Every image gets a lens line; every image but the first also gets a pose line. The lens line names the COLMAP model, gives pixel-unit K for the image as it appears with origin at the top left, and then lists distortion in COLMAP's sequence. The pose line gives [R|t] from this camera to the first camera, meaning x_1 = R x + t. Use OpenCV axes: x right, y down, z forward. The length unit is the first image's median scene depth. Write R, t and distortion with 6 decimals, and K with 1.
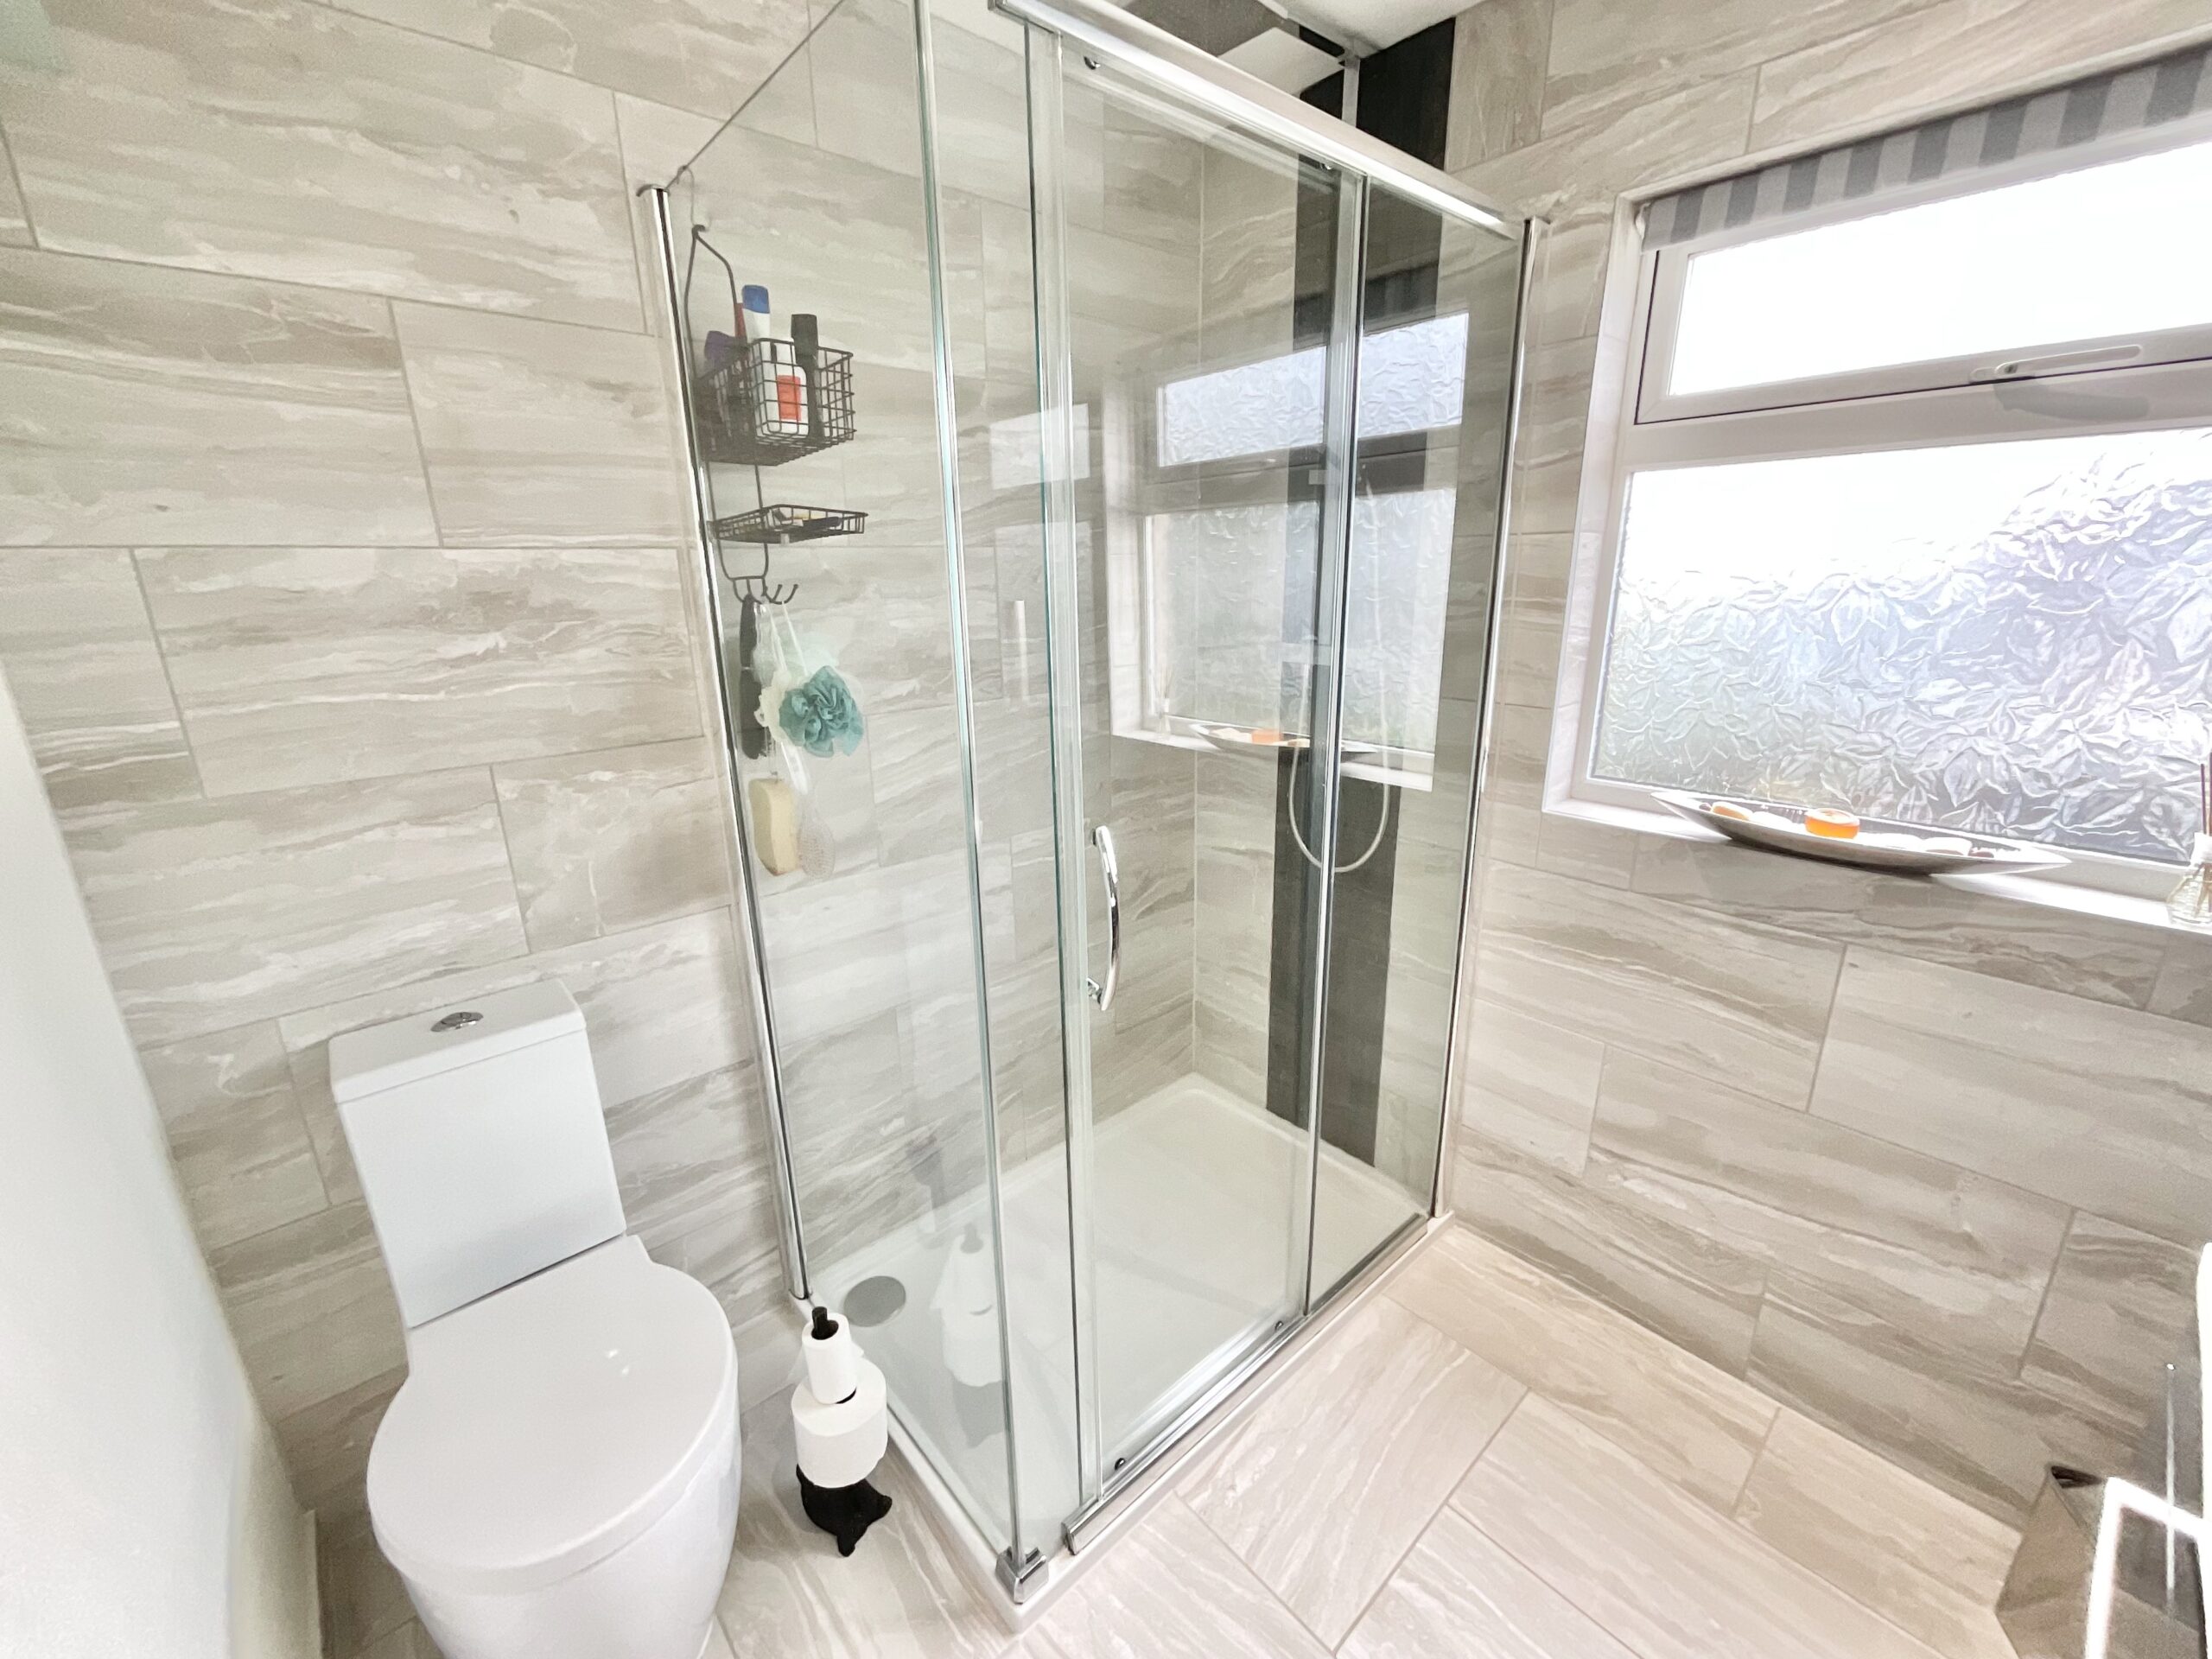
lens RADIAL K [[898.7, 0, 1100.4], [0, 898.7, 824.8], [0, 0, 1]] dist [0.000136, 0.000308]
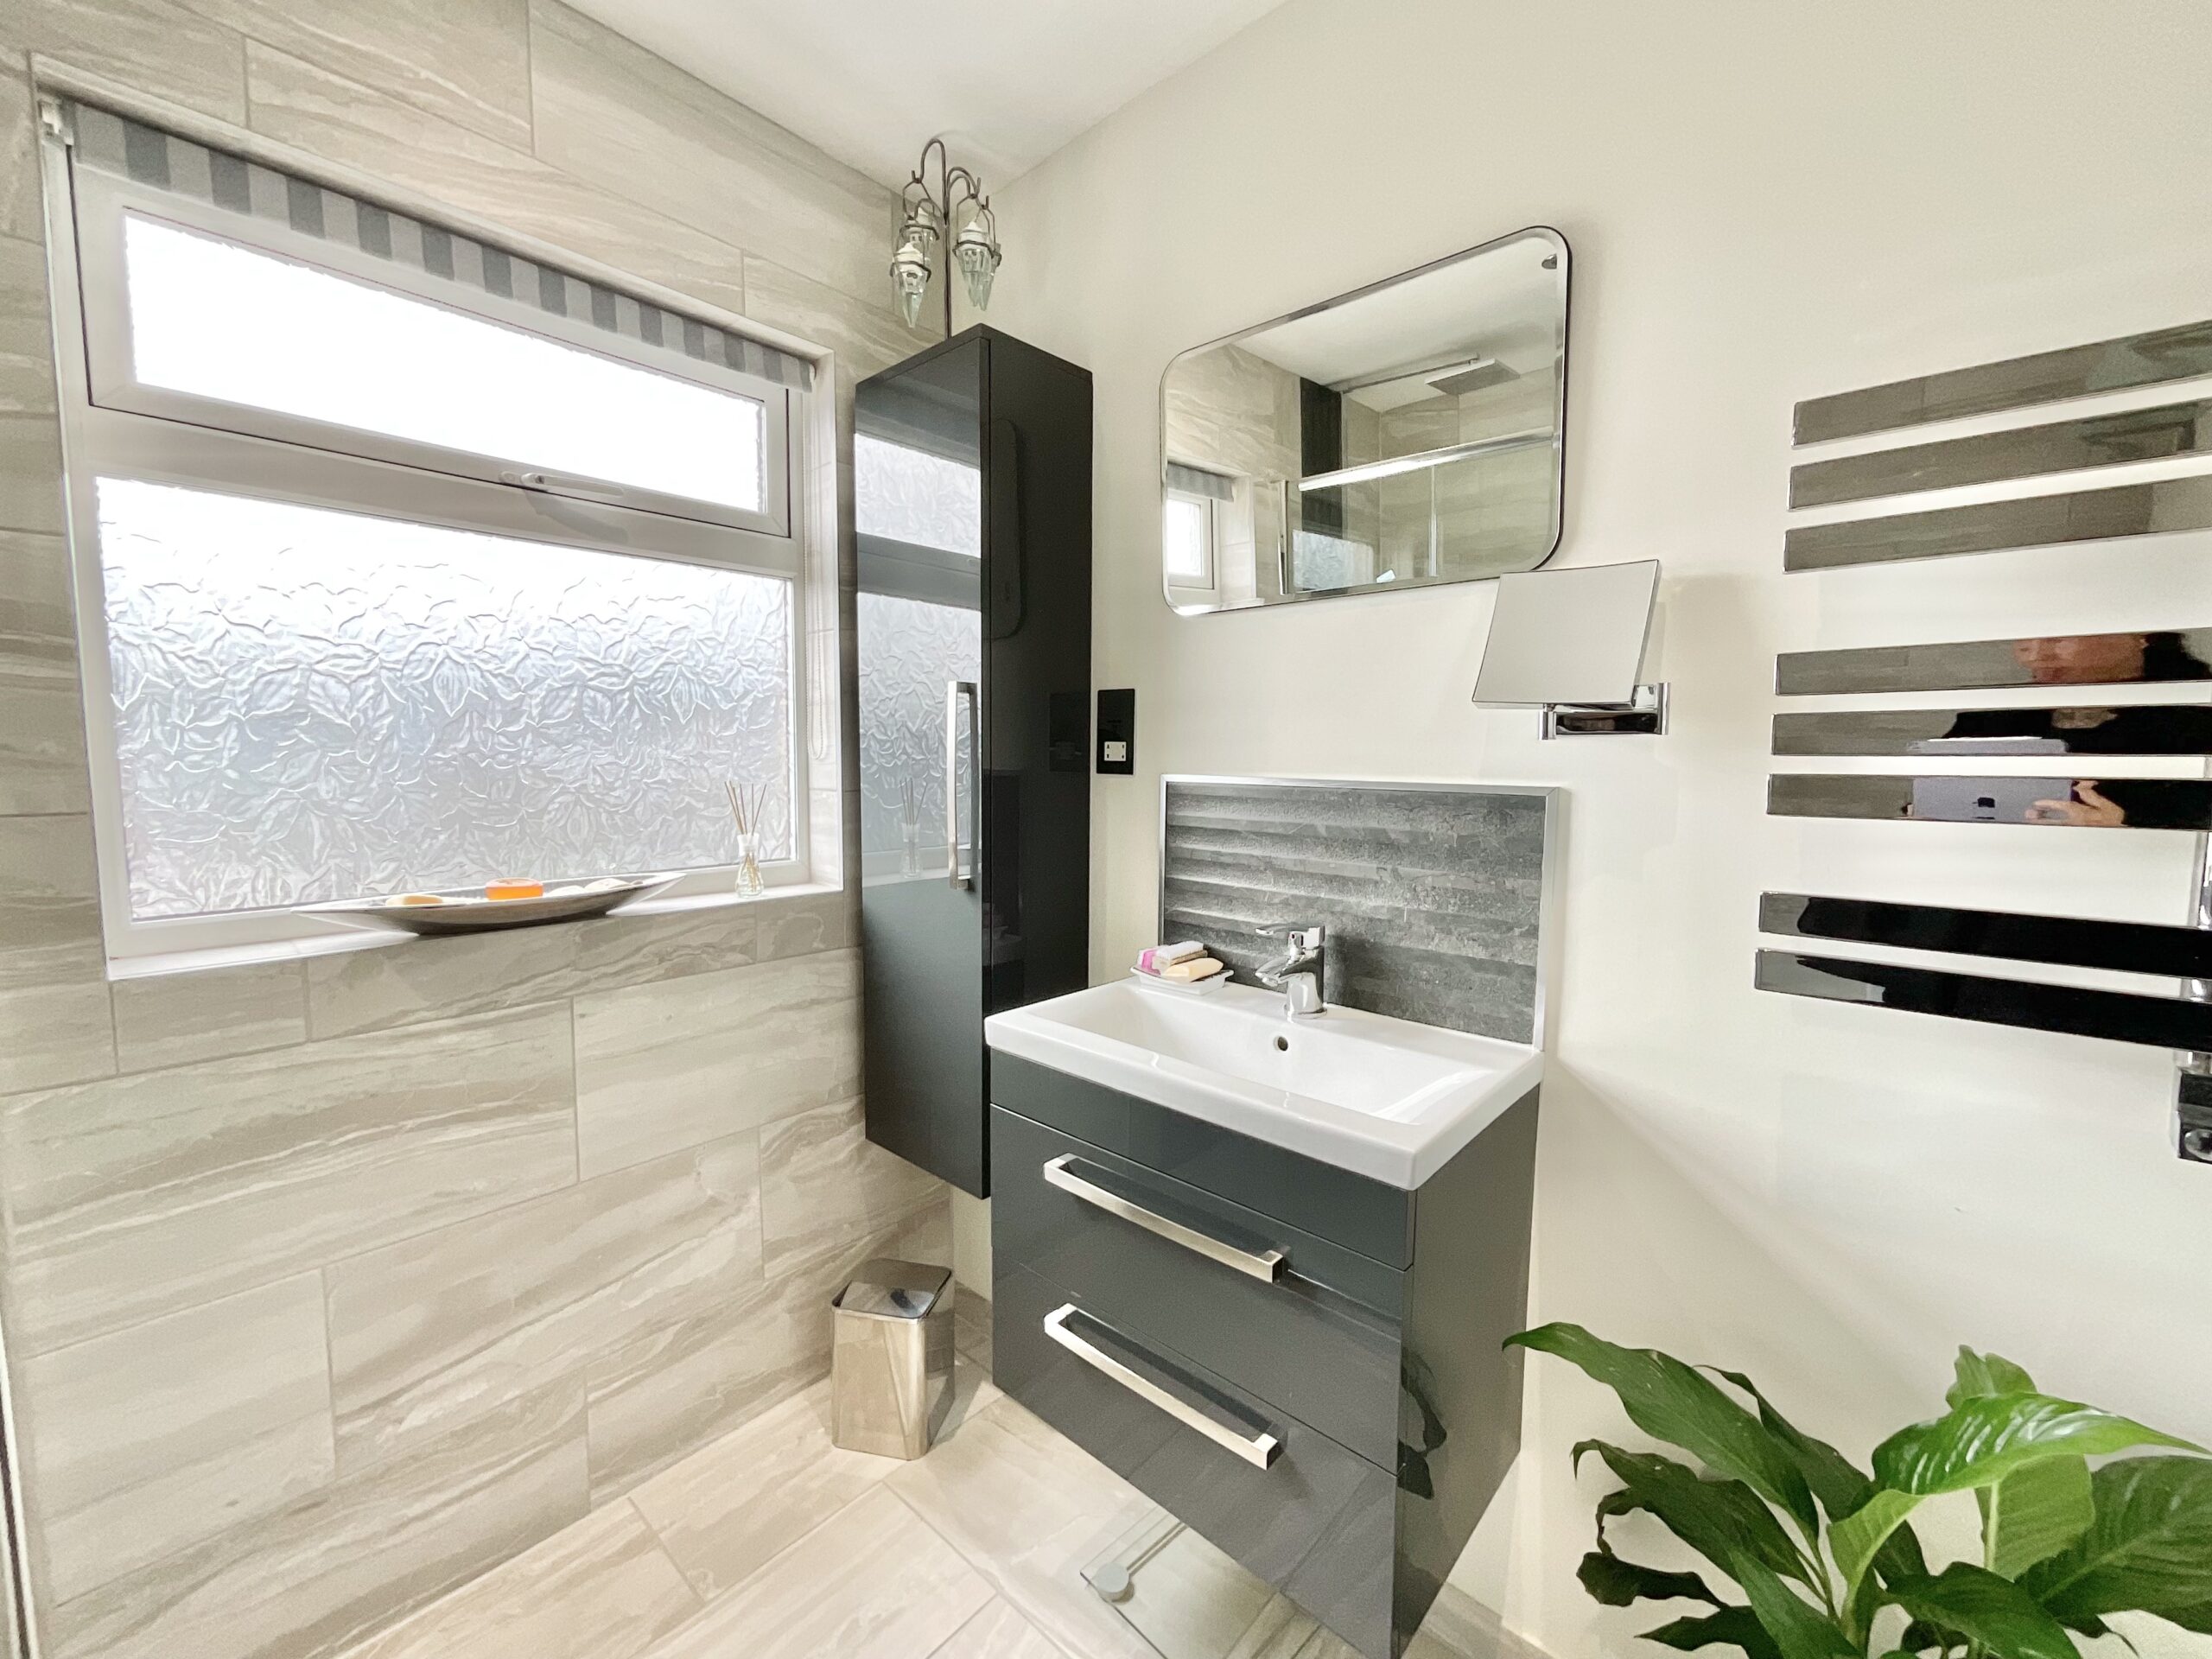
lens RADIAL K [[898.7, 0, 1099.0], [0, 898.7, 827.3], [0, 0, 1]] dist [0.000136, 0.000308]
pose [[-0.117076, -0.064921, 0.990999, -0.215853], [0.273265, 0.957237, 0.094993, 0.013350], [-0.954788, 0.281927, -0.094328, 0.438113]]
